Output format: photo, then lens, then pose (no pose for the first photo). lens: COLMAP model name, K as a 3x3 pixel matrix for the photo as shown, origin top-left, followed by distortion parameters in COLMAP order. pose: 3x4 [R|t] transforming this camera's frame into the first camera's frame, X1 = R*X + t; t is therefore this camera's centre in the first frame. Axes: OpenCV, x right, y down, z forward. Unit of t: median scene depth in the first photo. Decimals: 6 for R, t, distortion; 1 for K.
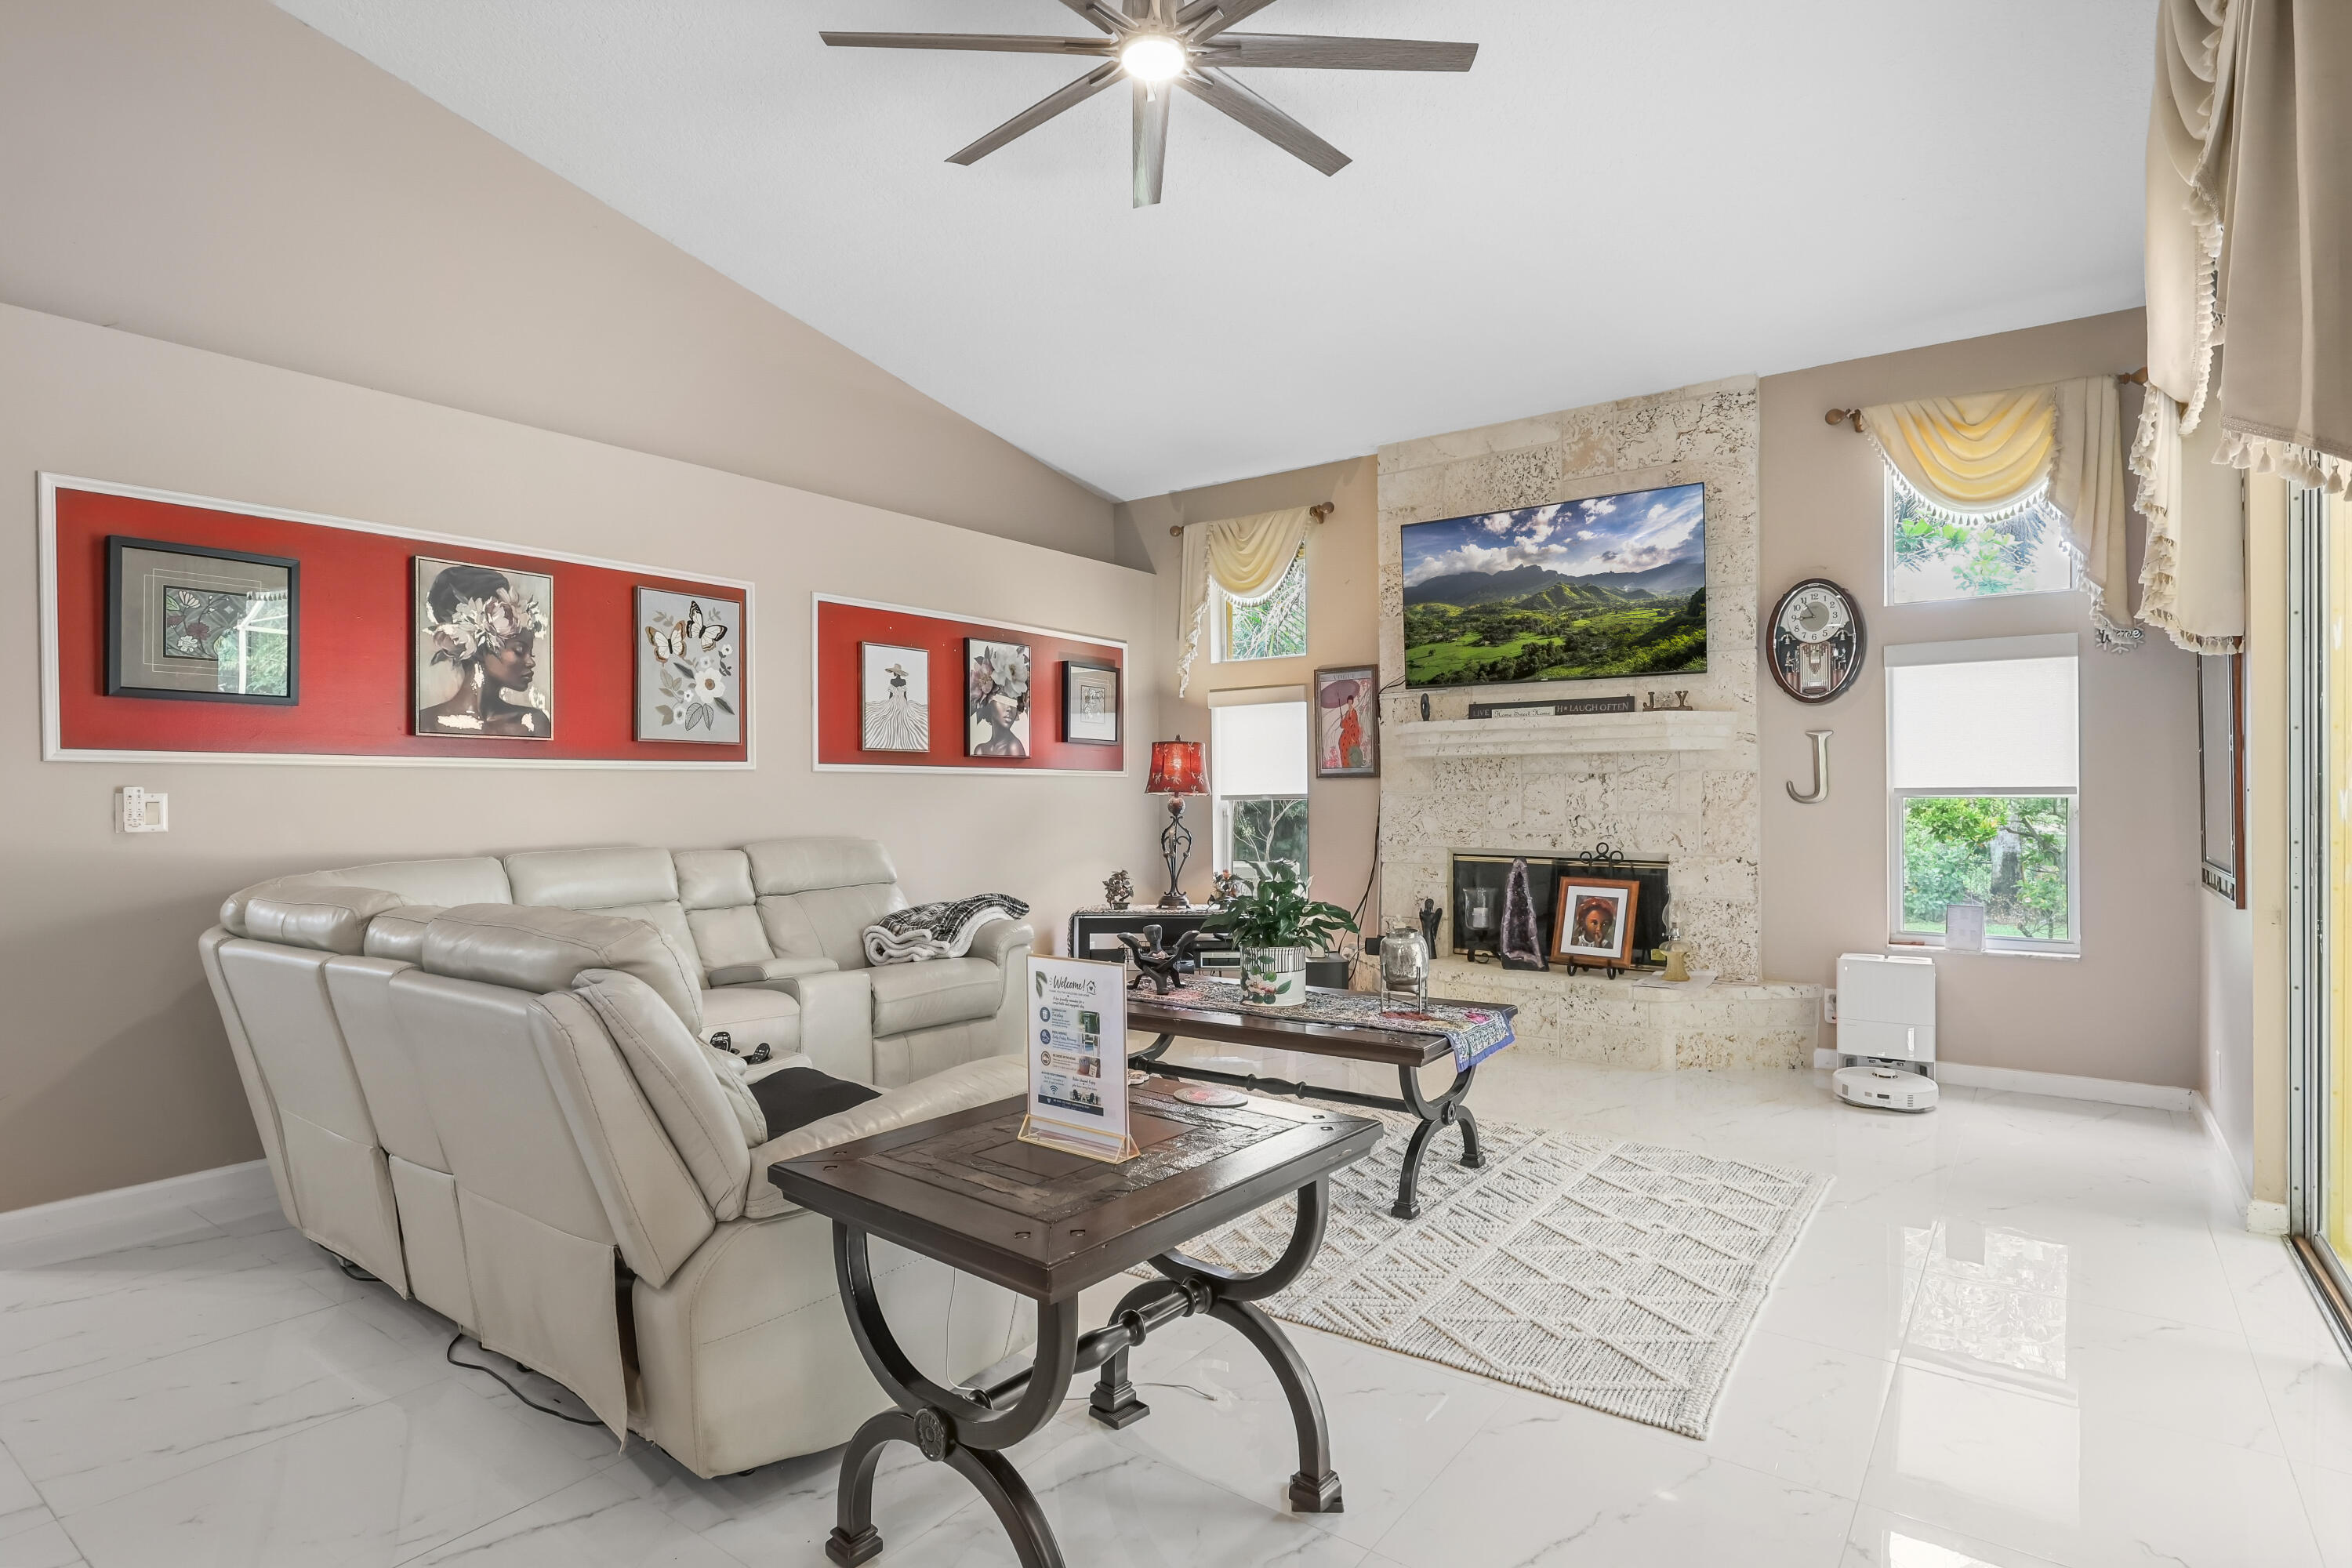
lens RADIAL K [[1195.5, 0, 1180.8], [0, 1195.5, 793.5], [0, 0, 1]] dist [-0.001365, -0.000098]
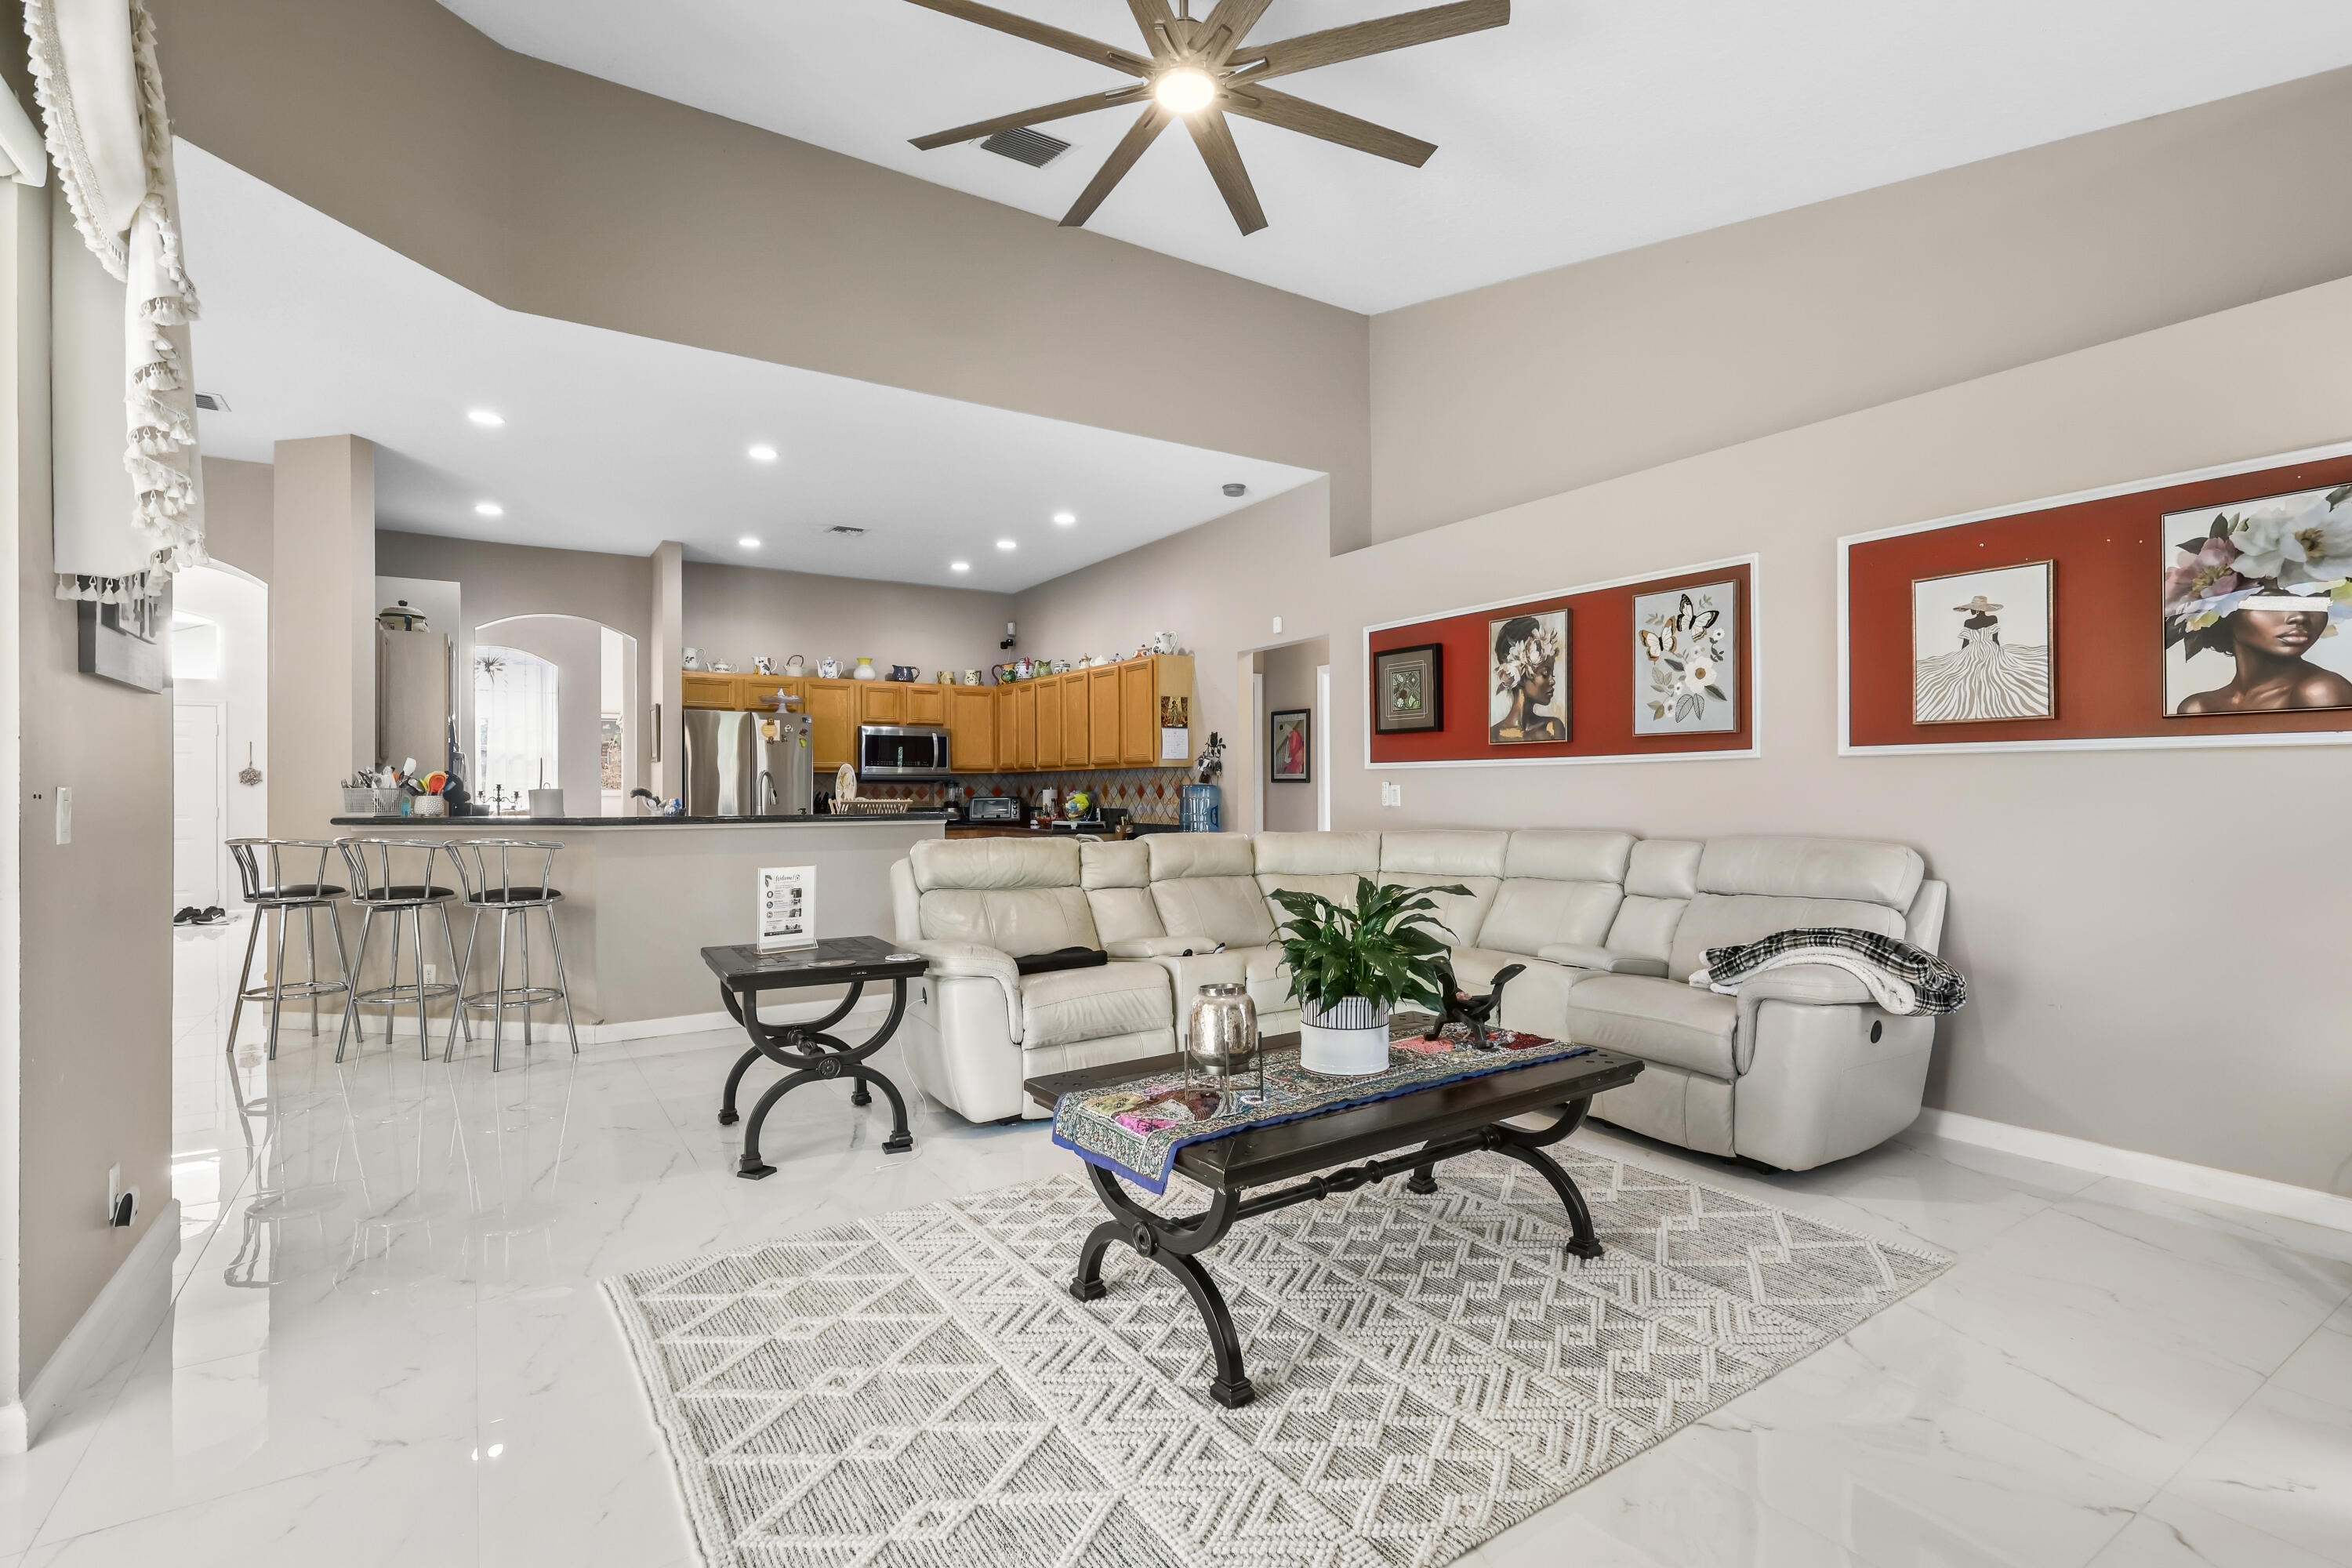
lens RADIAL K [[1093.3, 0, 1177.8], [0, 1093.3, 777.6], [0, 0, 1]] dist [0.000493, -0.000035]
pose [[-0.353329, -0.002870, -0.935495, 0.536401], [0.008133, 0.999948, -0.006140, -0.002717], [0.935464, -0.009778, -0.353288, 0.809136]]
